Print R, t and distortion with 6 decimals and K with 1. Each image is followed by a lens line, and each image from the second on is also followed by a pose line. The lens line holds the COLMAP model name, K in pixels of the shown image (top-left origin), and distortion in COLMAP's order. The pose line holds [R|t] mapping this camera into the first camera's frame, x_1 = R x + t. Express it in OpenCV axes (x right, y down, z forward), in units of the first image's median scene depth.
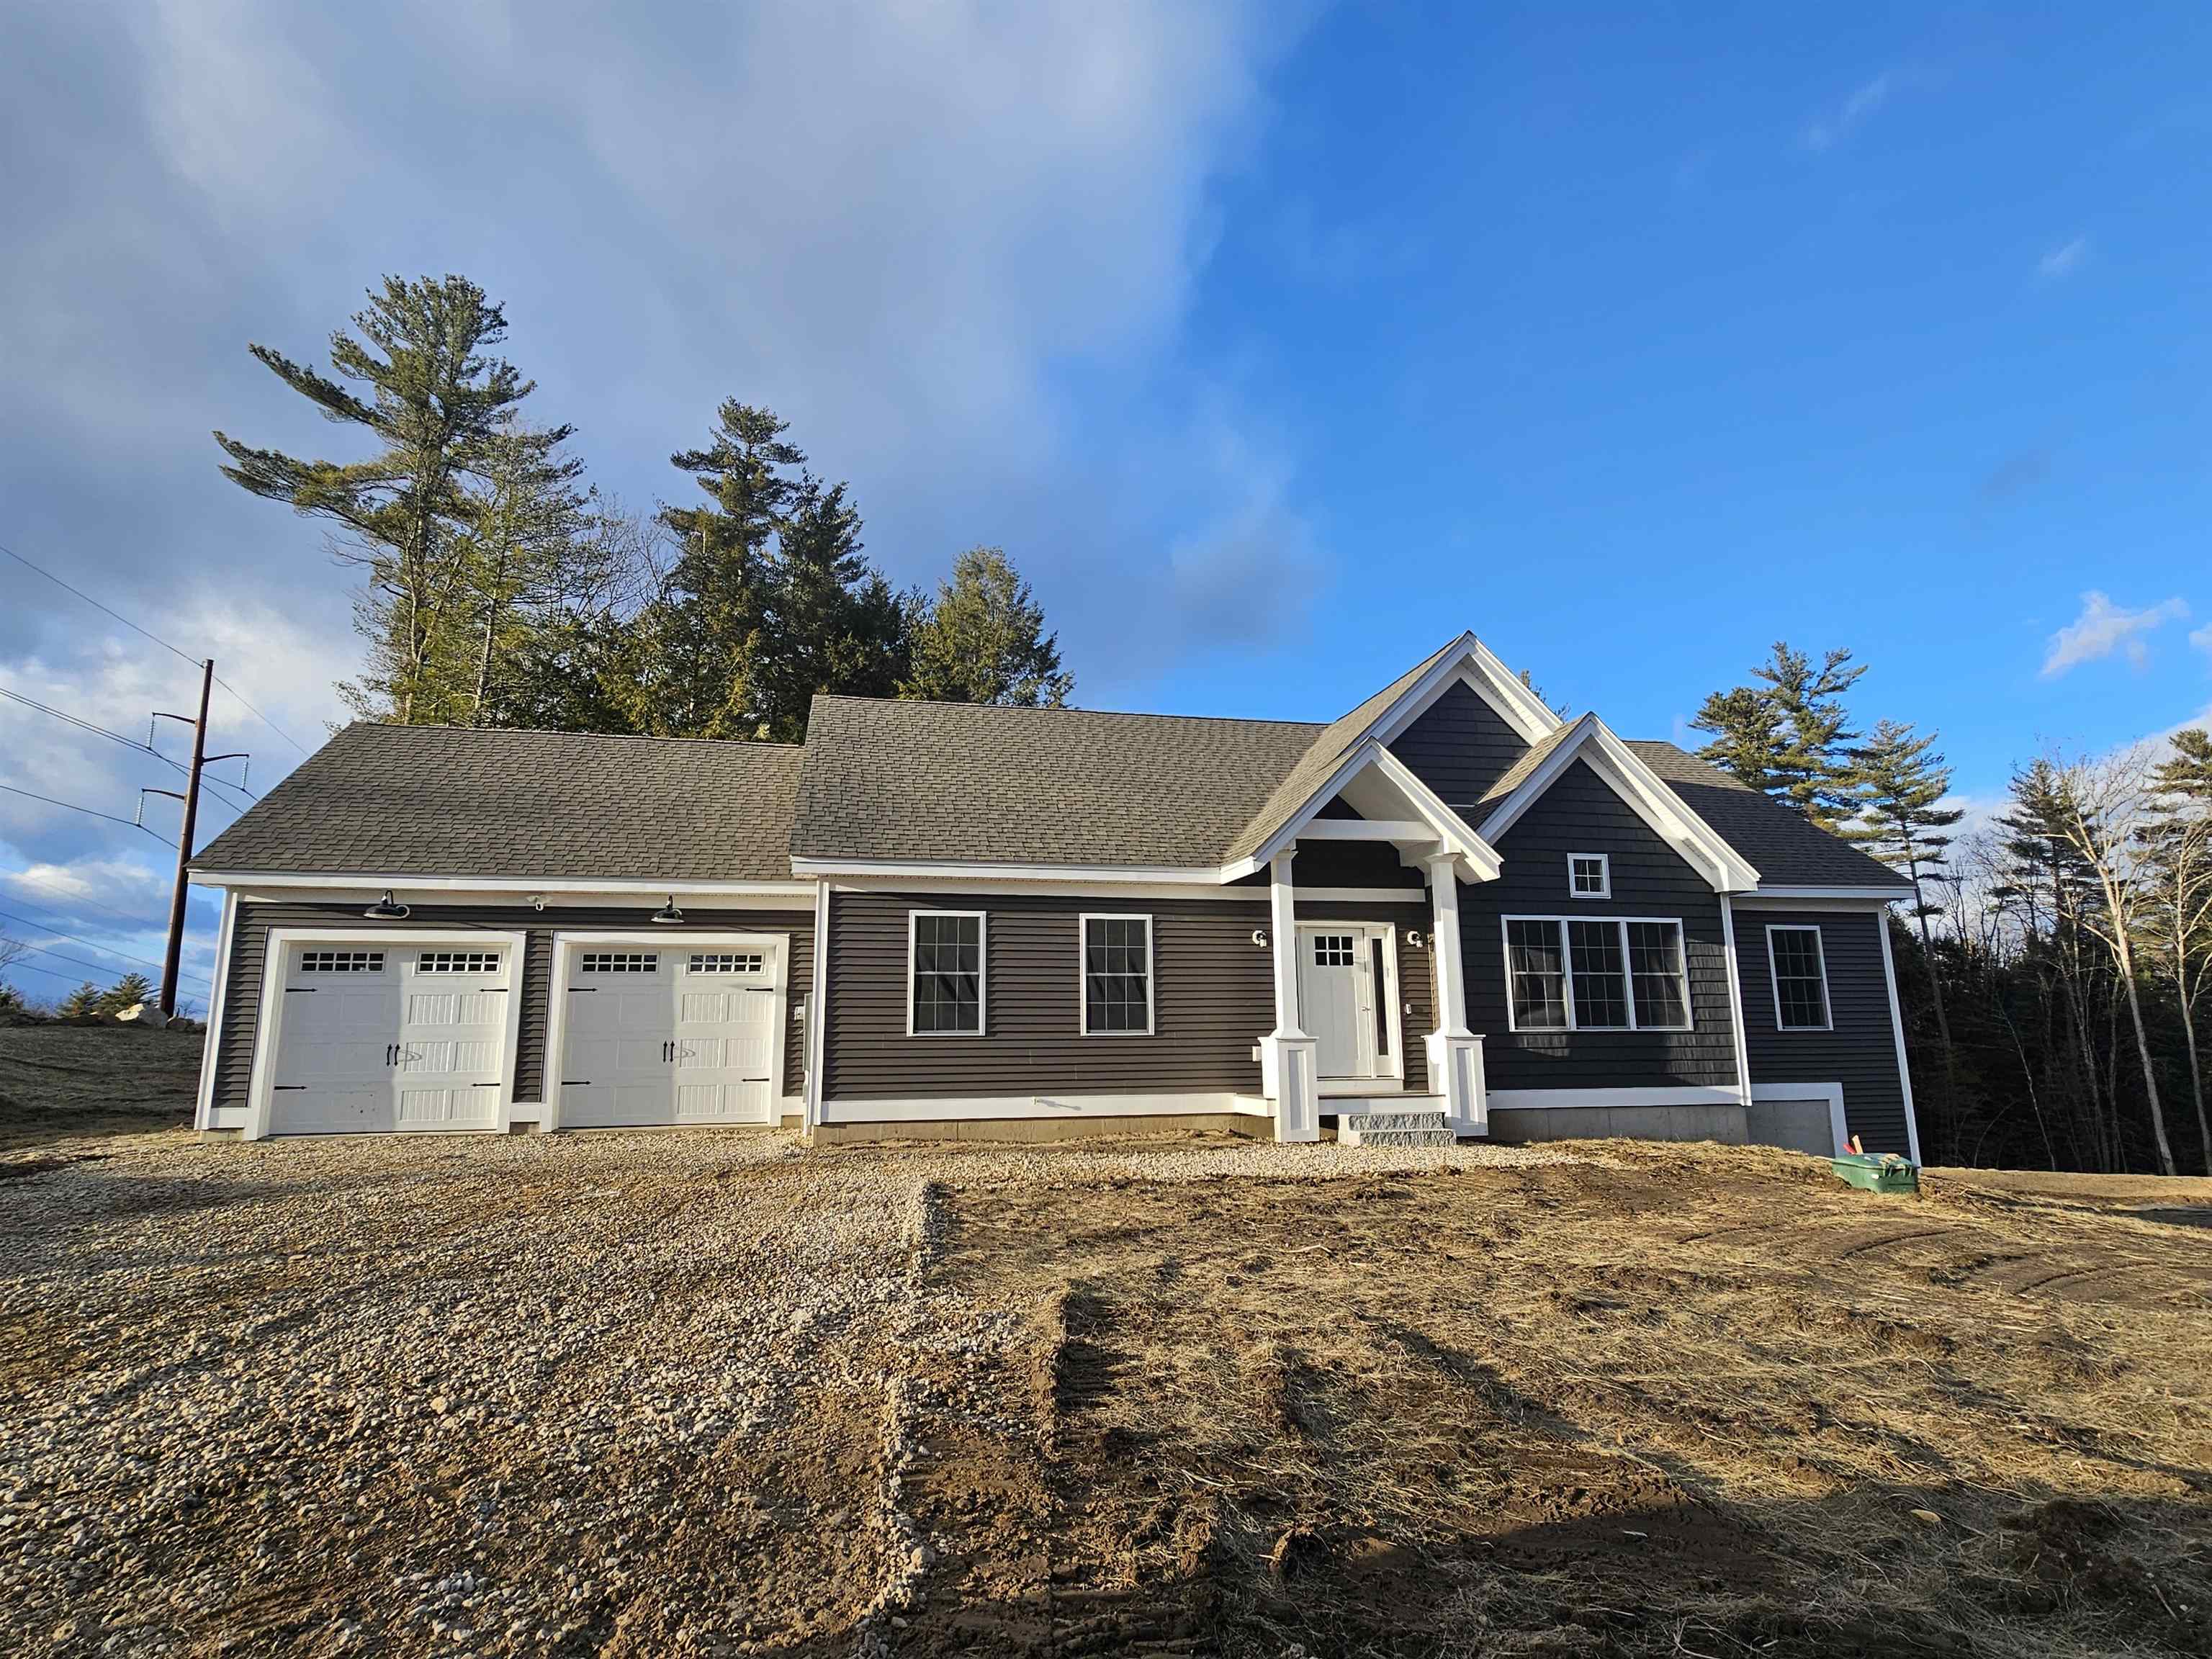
lens RADIAL K [[903.3, 0, 1105.1], [0, 903.3, 841.5], [0, 0, 1]] dist [0.001380, 0.000844]
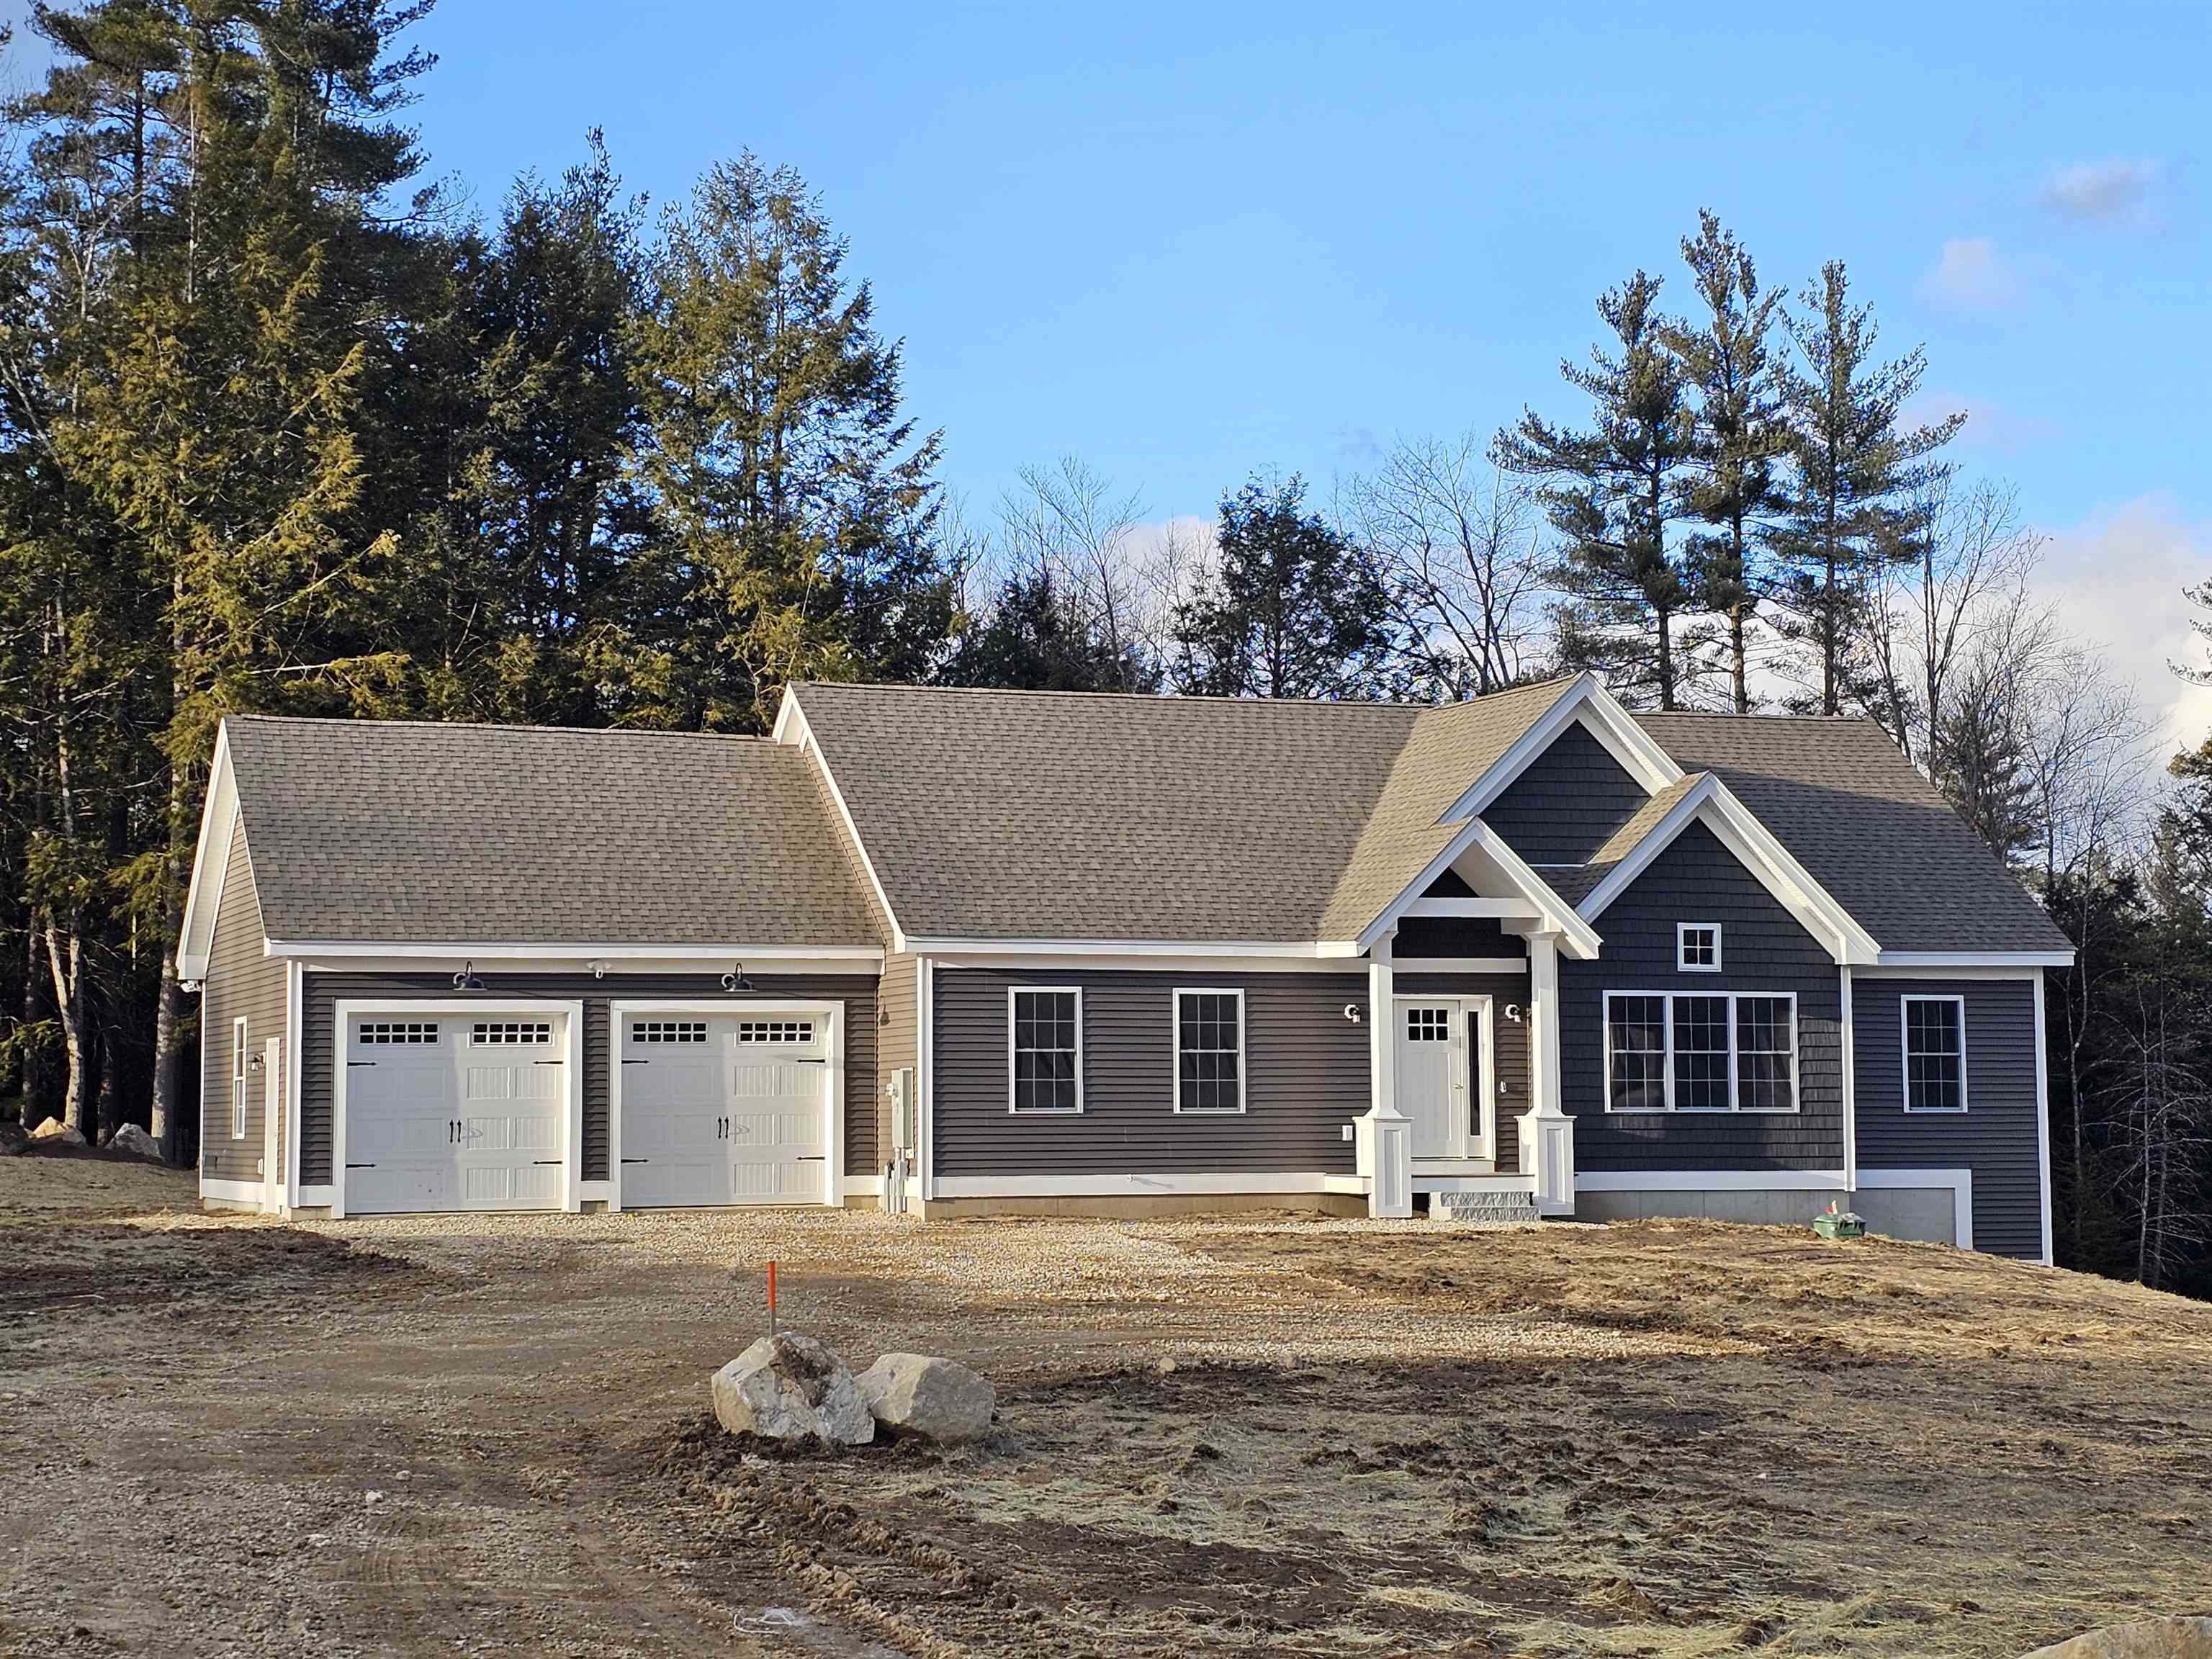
lens RADIAL K [[1821.7, 0, 1106.0], [0, 1821.7, 829.5], [0, 0, 1]] dist [0.057749, -0.004487]
pose [[0.995484, 0.020279, 0.092733, -0.279543], [-0.026504, 0.997441, 0.066403, -0.214091], [-0.091149, -0.068561, 0.993474, -0.905361]]
